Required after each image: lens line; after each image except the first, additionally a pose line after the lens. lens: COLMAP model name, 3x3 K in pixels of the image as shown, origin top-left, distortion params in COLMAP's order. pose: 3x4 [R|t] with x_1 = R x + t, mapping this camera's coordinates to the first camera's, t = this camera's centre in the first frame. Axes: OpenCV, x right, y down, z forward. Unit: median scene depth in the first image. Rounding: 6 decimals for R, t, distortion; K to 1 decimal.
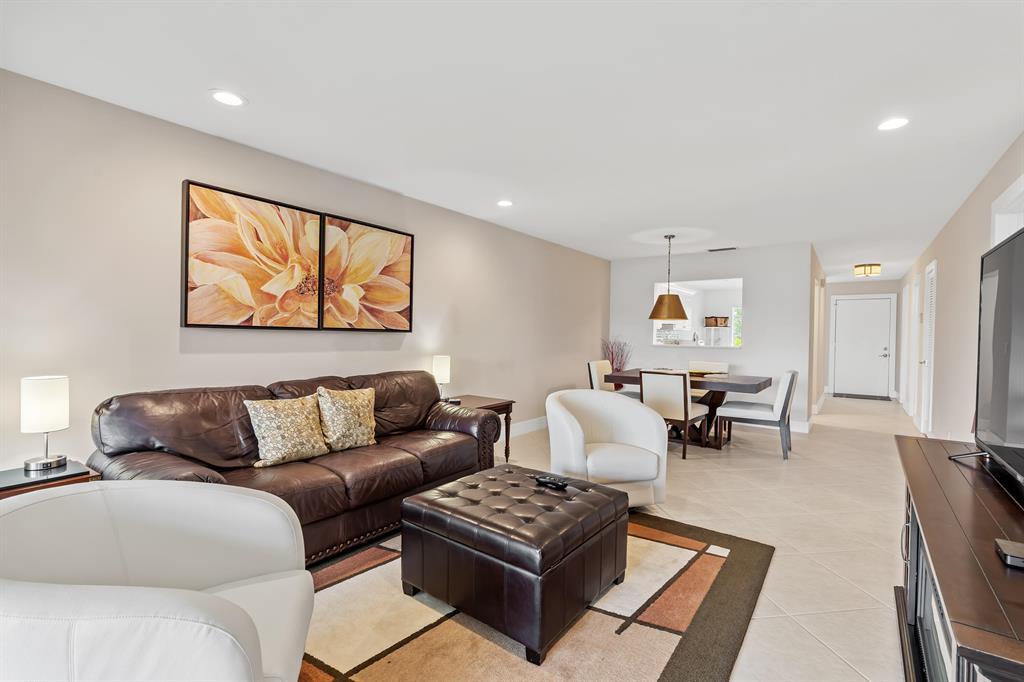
lens RADIAL K [[453.8, 0, 512.0], [0, 453.8, 341.0], [0, 0, 1]] dist [-0.012452, -0.000017]
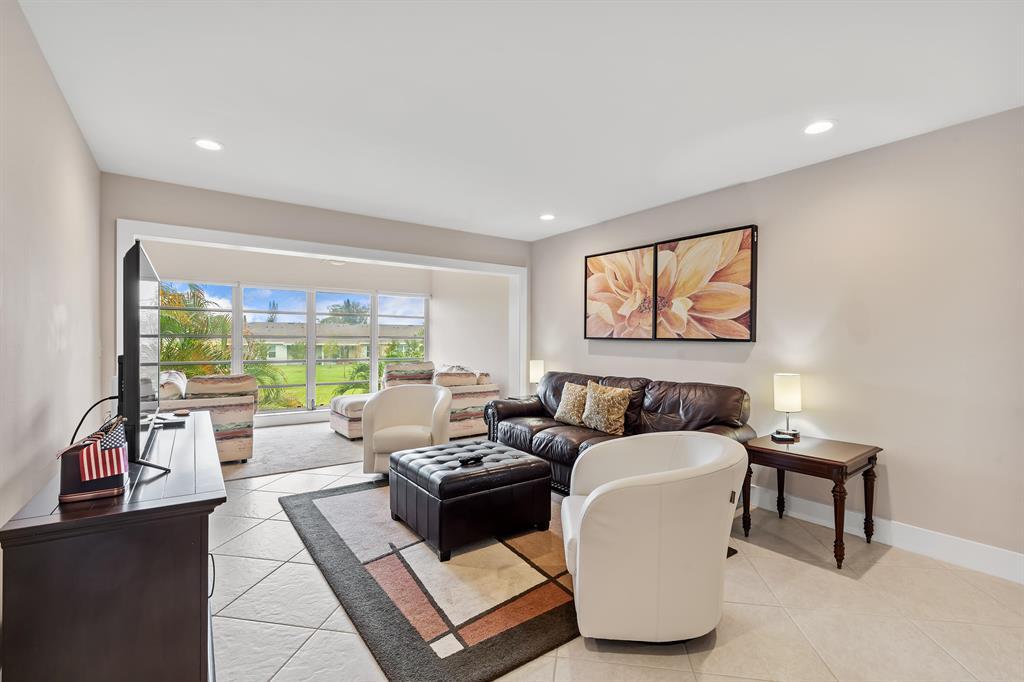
lens RADIAL K [[453.8, 0, 512.0], [0, 453.8, 341.0], [0, 0, 1]] dist [-0.012452, -0.000017]
pose [[-0.287823, -0.010888, -0.957622, 0.842892], [-0.025446, 0.999669, -0.003718, -0.007728], [0.957346, 0.023298, -0.288004, 0.981719]]
